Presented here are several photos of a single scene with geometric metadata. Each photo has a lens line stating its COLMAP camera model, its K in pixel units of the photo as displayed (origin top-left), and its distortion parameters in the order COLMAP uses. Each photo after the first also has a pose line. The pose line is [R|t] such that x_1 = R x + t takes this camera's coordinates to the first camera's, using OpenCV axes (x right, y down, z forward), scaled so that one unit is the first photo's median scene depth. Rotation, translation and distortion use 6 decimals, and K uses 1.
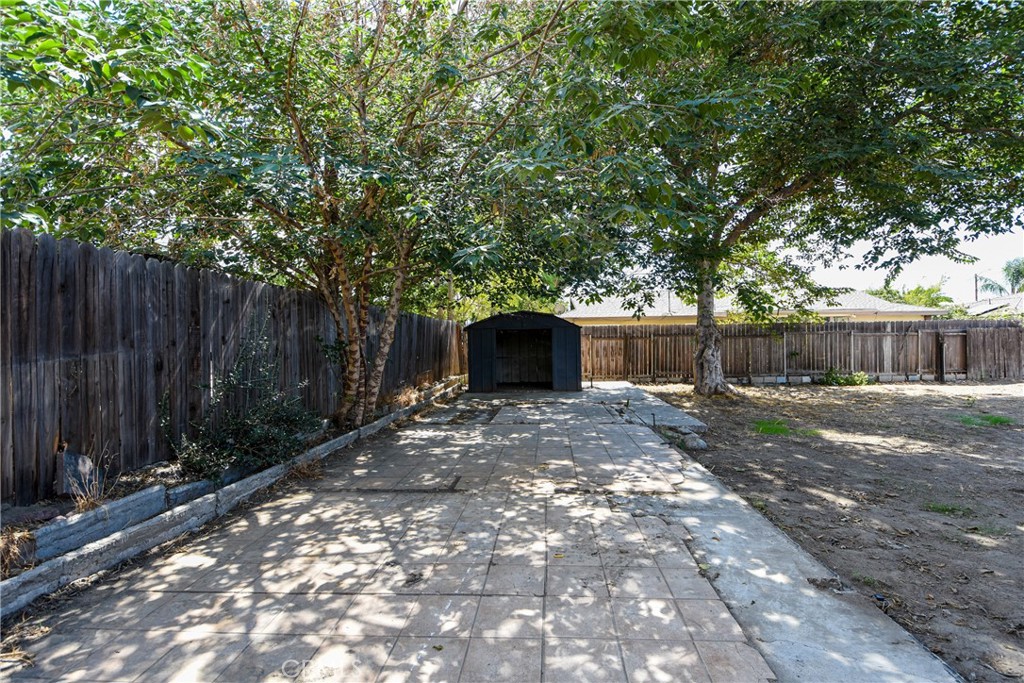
lens RADIAL K [[466.2, 0, 527.3], [0, 466.2, 346.3], [0, 0, 1]] dist [-0.000293, -0.000247]
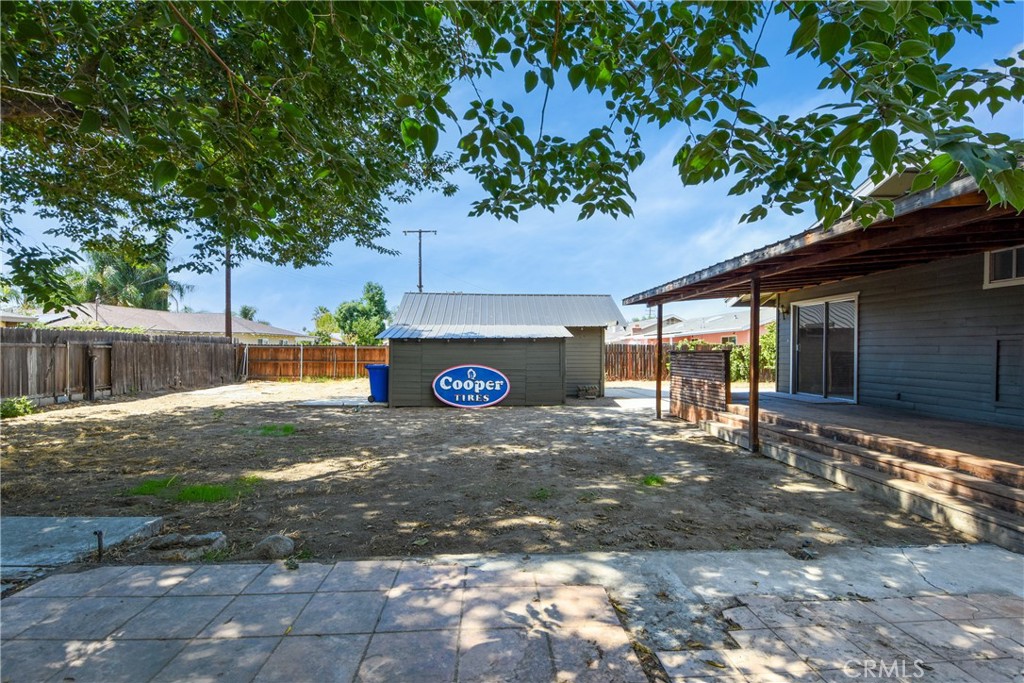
lens RADIAL K [[466.2, 0, 527.3], [0, 466.2, 346.3], [0, 0, 1]] dist [-0.000293, -0.000247]
pose [[-0.111593, 0.023274, 0.993481, -0.288528], [0.002434, 0.999729, -0.023147, -0.015103], [-0.993751, -0.000165, -0.111620, 0.990174]]
